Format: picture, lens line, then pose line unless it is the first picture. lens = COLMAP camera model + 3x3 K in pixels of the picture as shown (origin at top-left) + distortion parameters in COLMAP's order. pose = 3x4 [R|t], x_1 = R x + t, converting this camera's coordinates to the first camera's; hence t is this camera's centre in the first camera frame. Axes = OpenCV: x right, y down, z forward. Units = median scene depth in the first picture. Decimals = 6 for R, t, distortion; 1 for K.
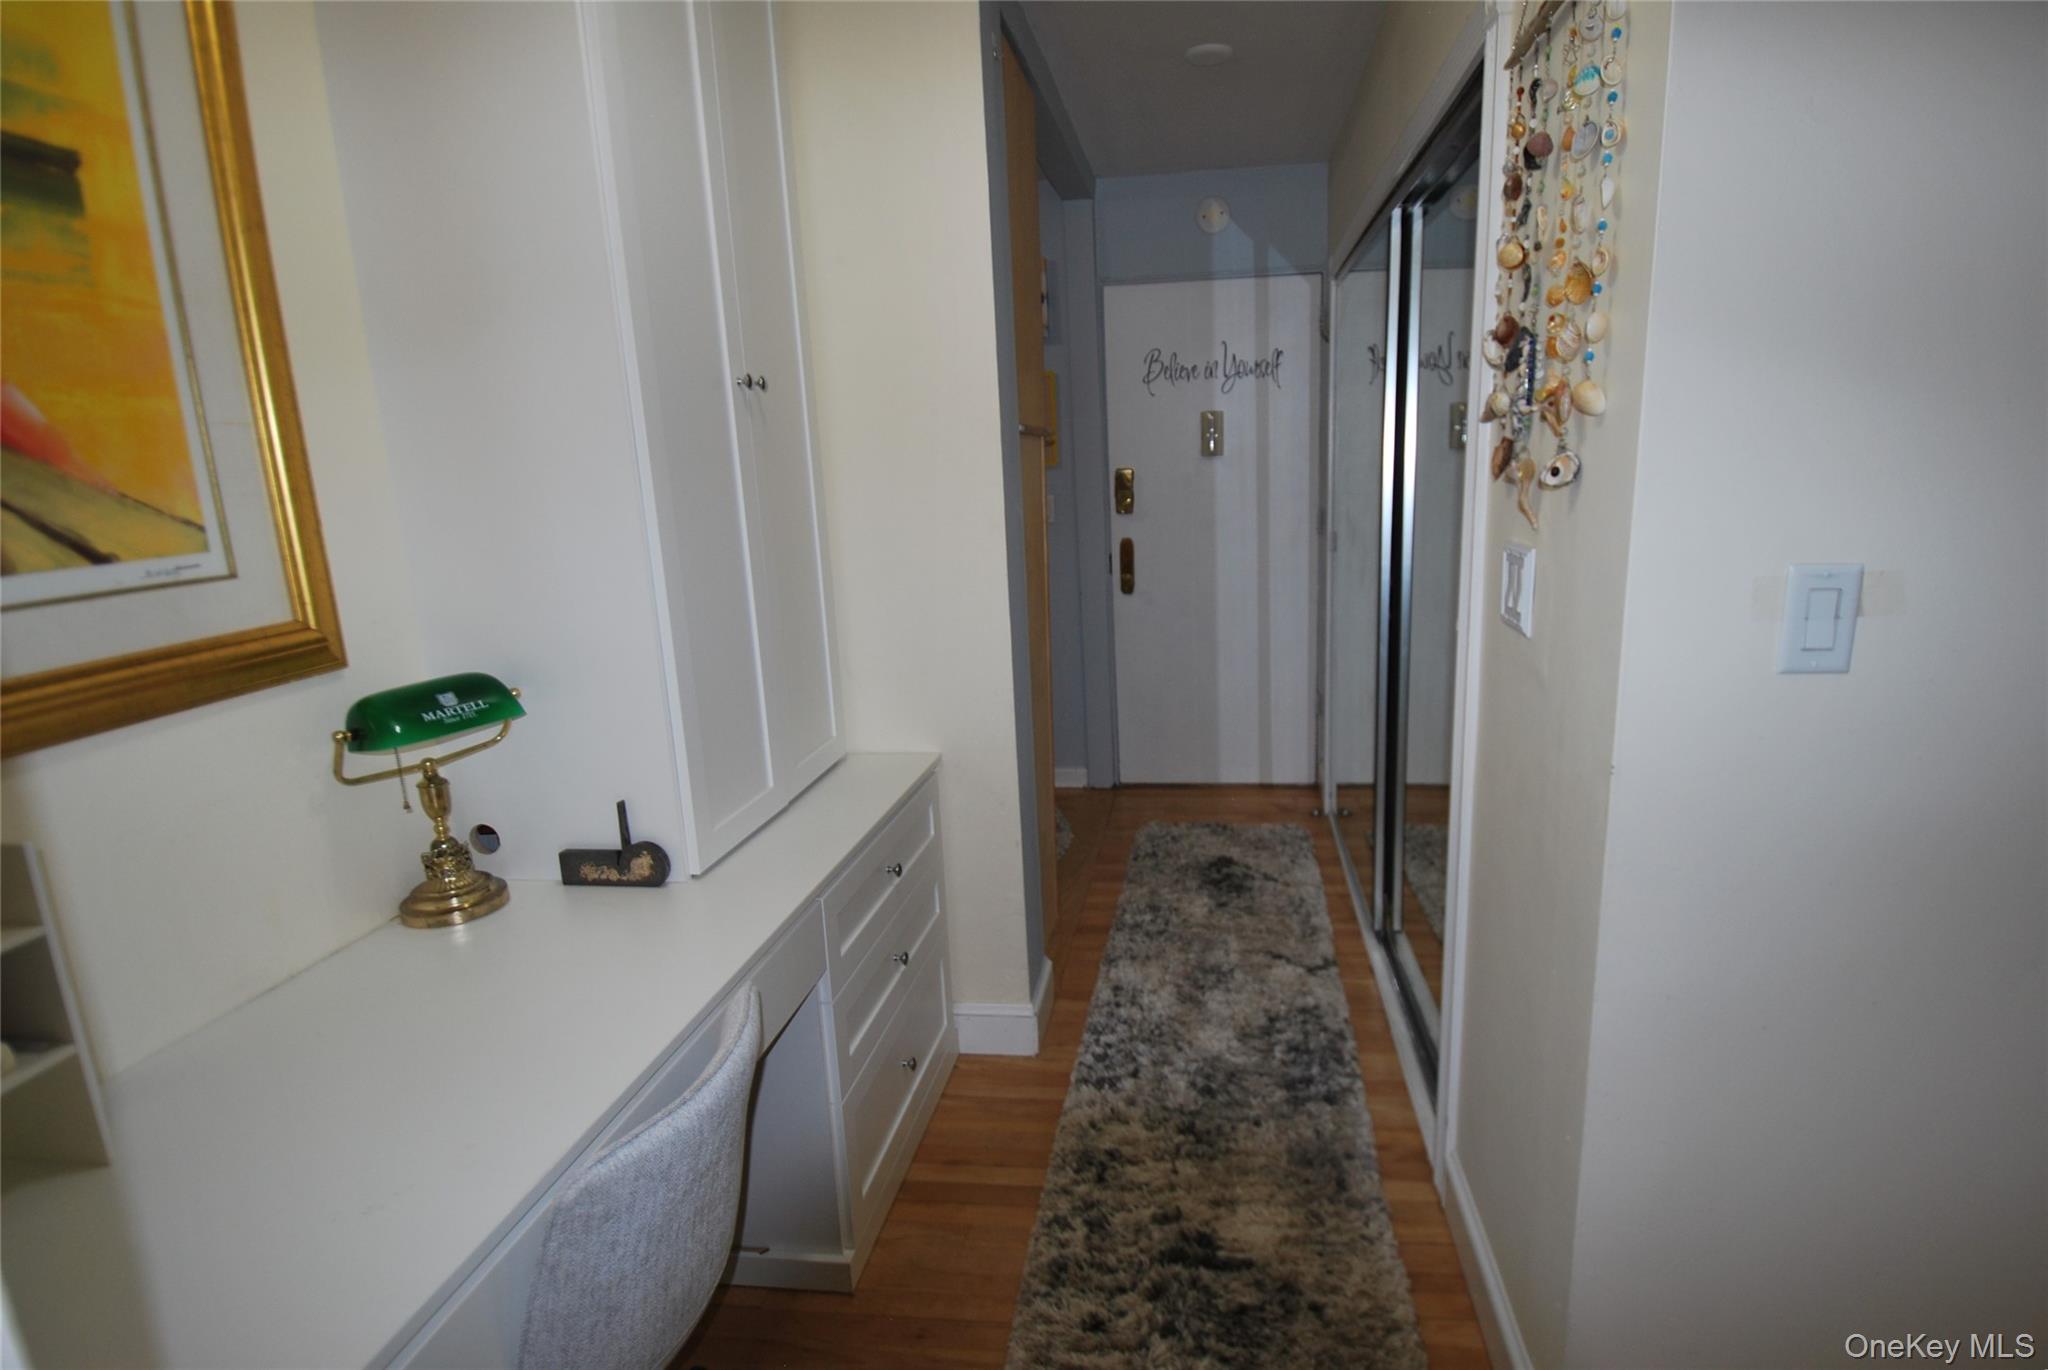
lens RADIAL K [[1061.1, 0, 1077.4], [0, 1061.1, 677.0], [0, 0, 1]] dist [-0.009583, -0.009451]
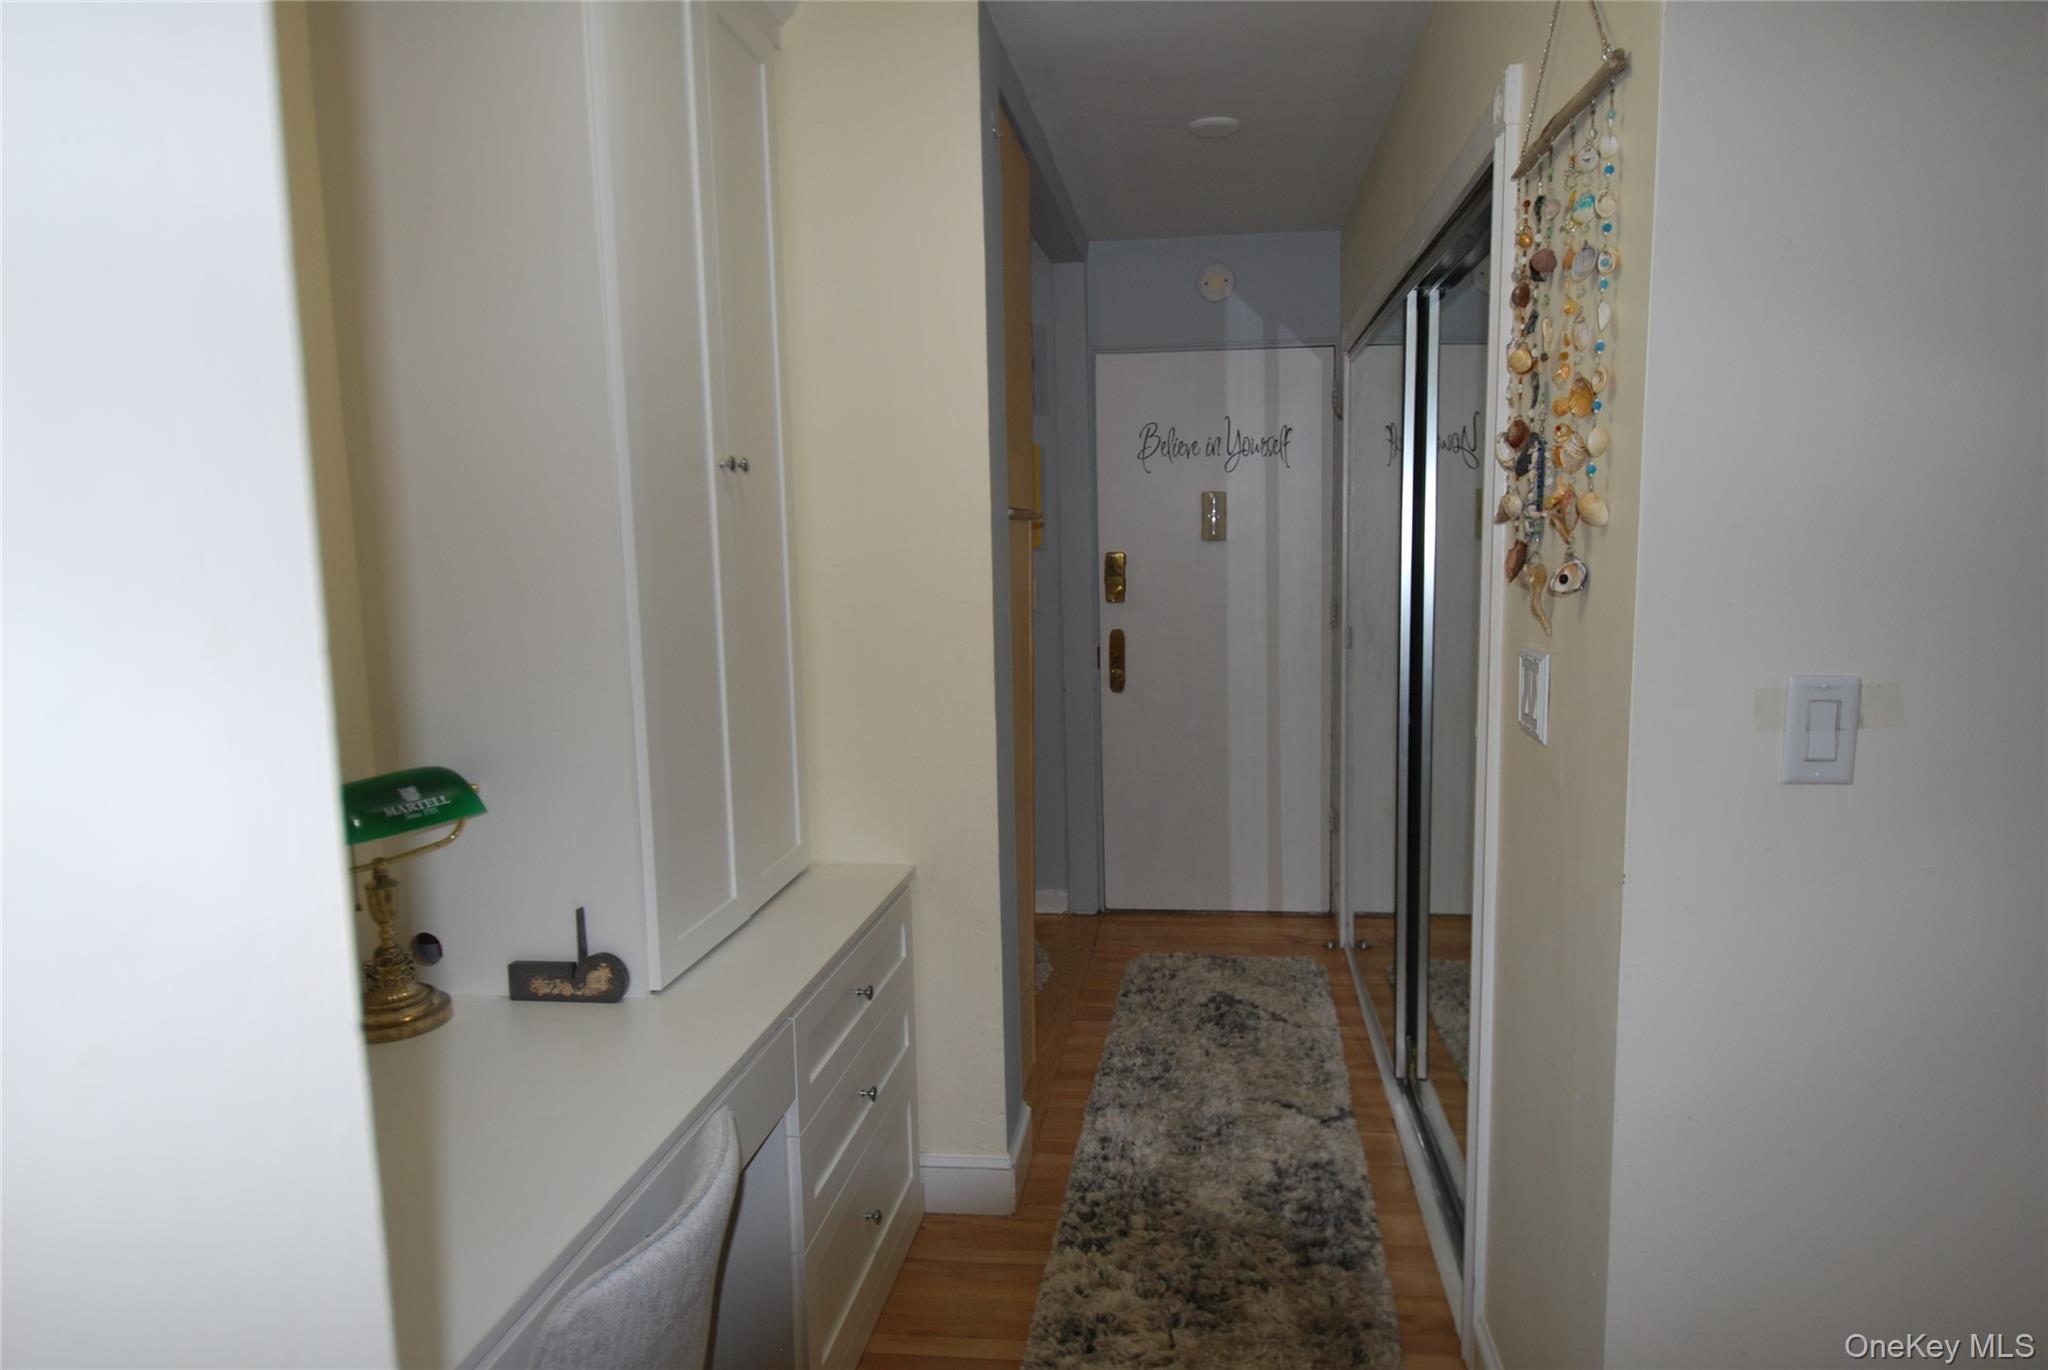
lens RADIAL K [[1252.9, 0, 1072.9], [0, 1252.9, 677.1], [0, 0, 1]] dist [-0.009256, 0.002235]
pose [[0.999729, 0.015943, 0.016984, -0.019992], [-0.014382, 0.995984, -0.088366, 0.005926], [-0.018324, 0.088098, 0.995943, -0.104697]]
